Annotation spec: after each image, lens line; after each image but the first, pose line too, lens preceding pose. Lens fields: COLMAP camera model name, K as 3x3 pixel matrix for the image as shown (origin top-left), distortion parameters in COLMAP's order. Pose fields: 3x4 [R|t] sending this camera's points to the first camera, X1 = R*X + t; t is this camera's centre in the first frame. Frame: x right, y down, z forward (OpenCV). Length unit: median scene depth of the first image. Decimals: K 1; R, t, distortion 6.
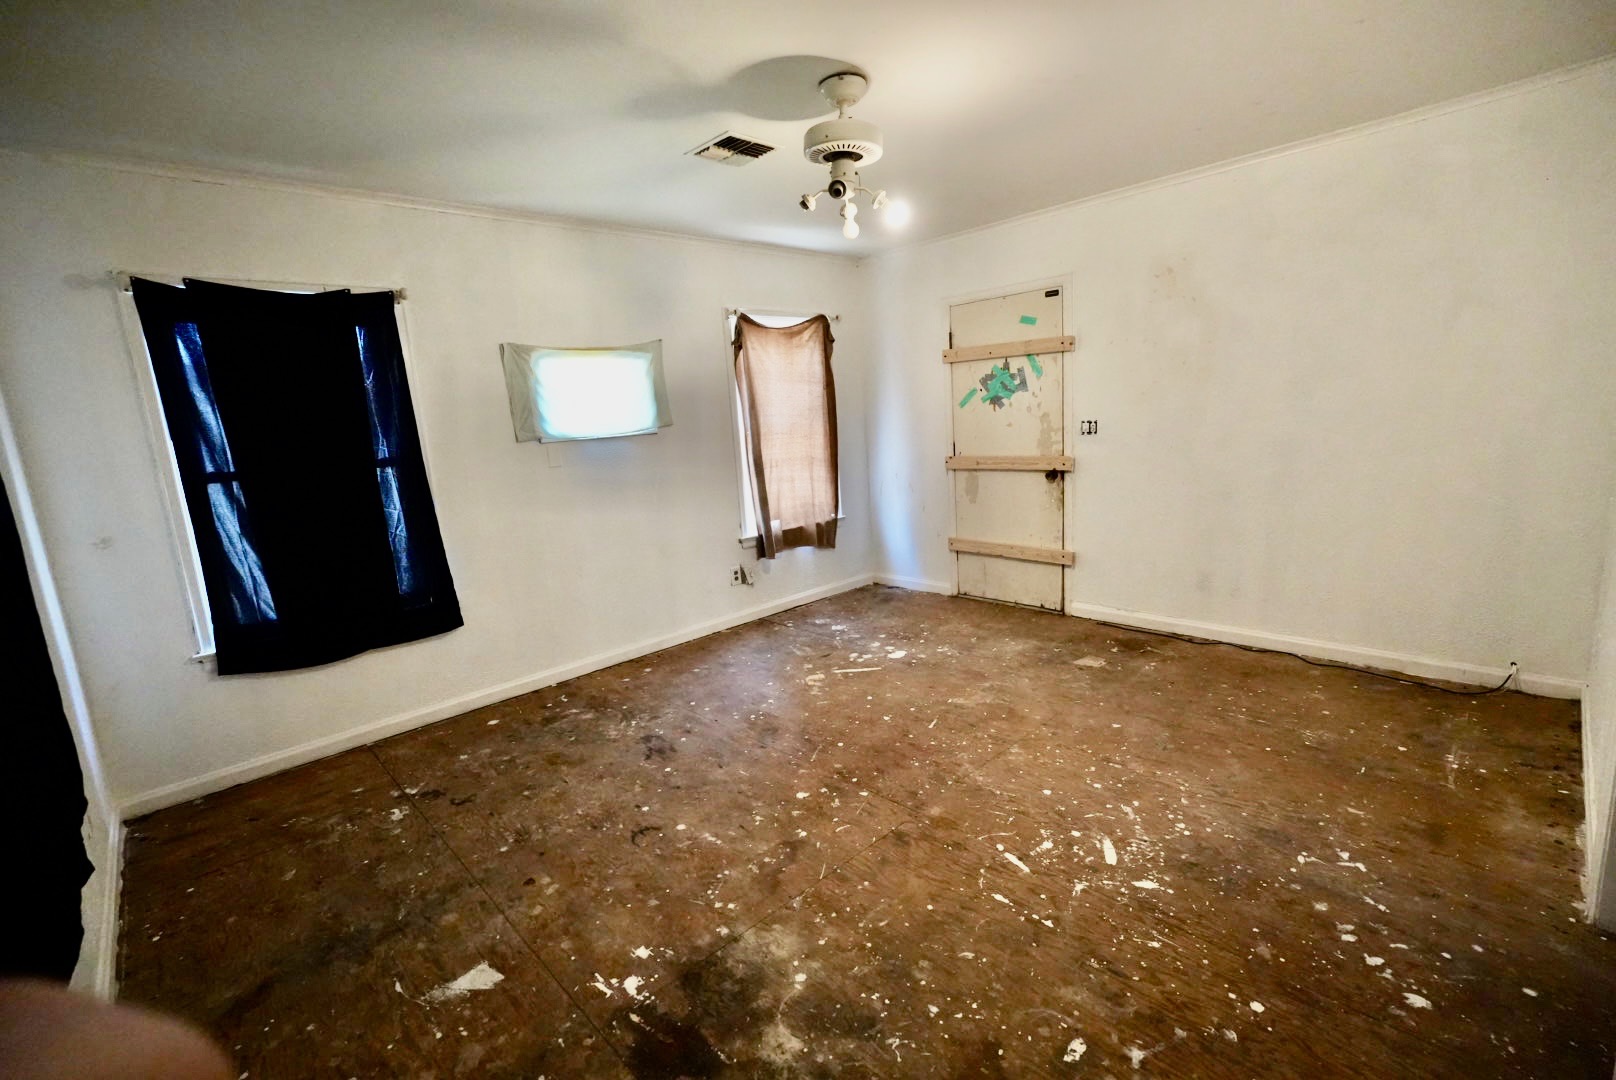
lens RADIAL K [[702.3, 0, 807.2], [0, 702.3, 539.8], [0, 0, 1]] dist [-0.011791, 0.006268]
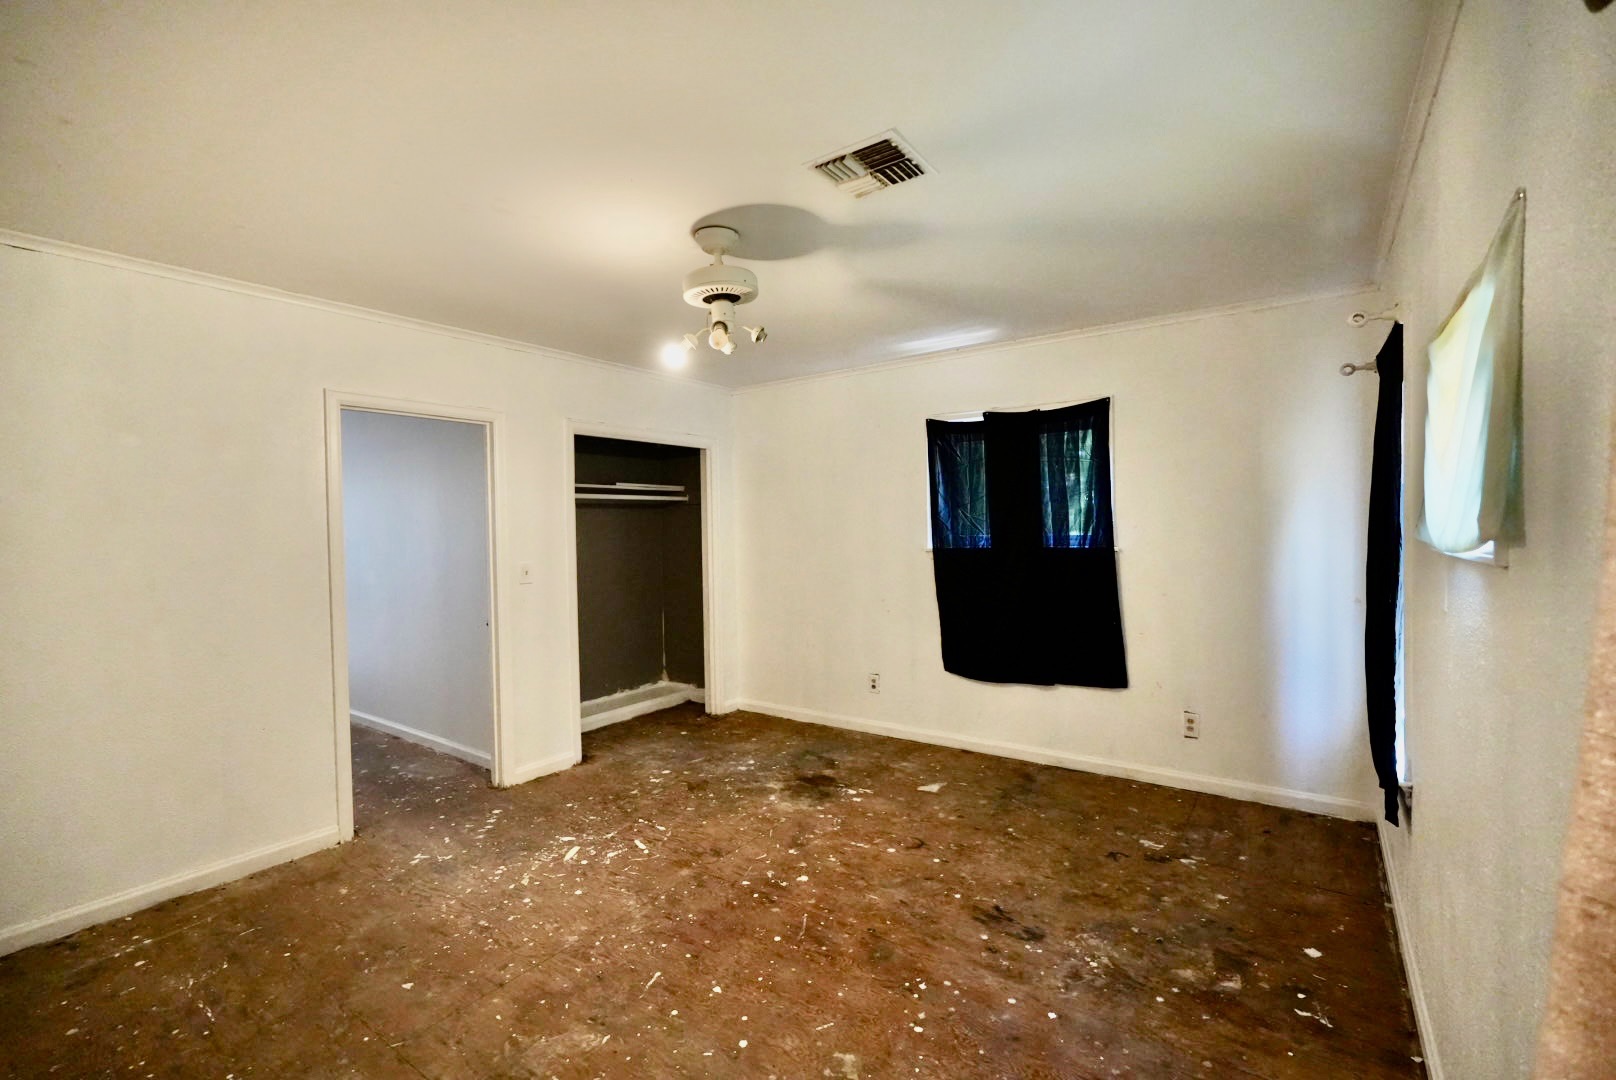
lens RADIAL K [[702.3, 0, 806.5], [0, 702.3, 539.5], [0, 0, 1]] dist [-0.011791, 0.006268]
pose [[-0.978582, 0.088784, -0.185727, 0.151019], [0.050107, 0.977809, 0.203417, -0.392948], [0.199666, 0.189754, -0.961315, 2.063297]]
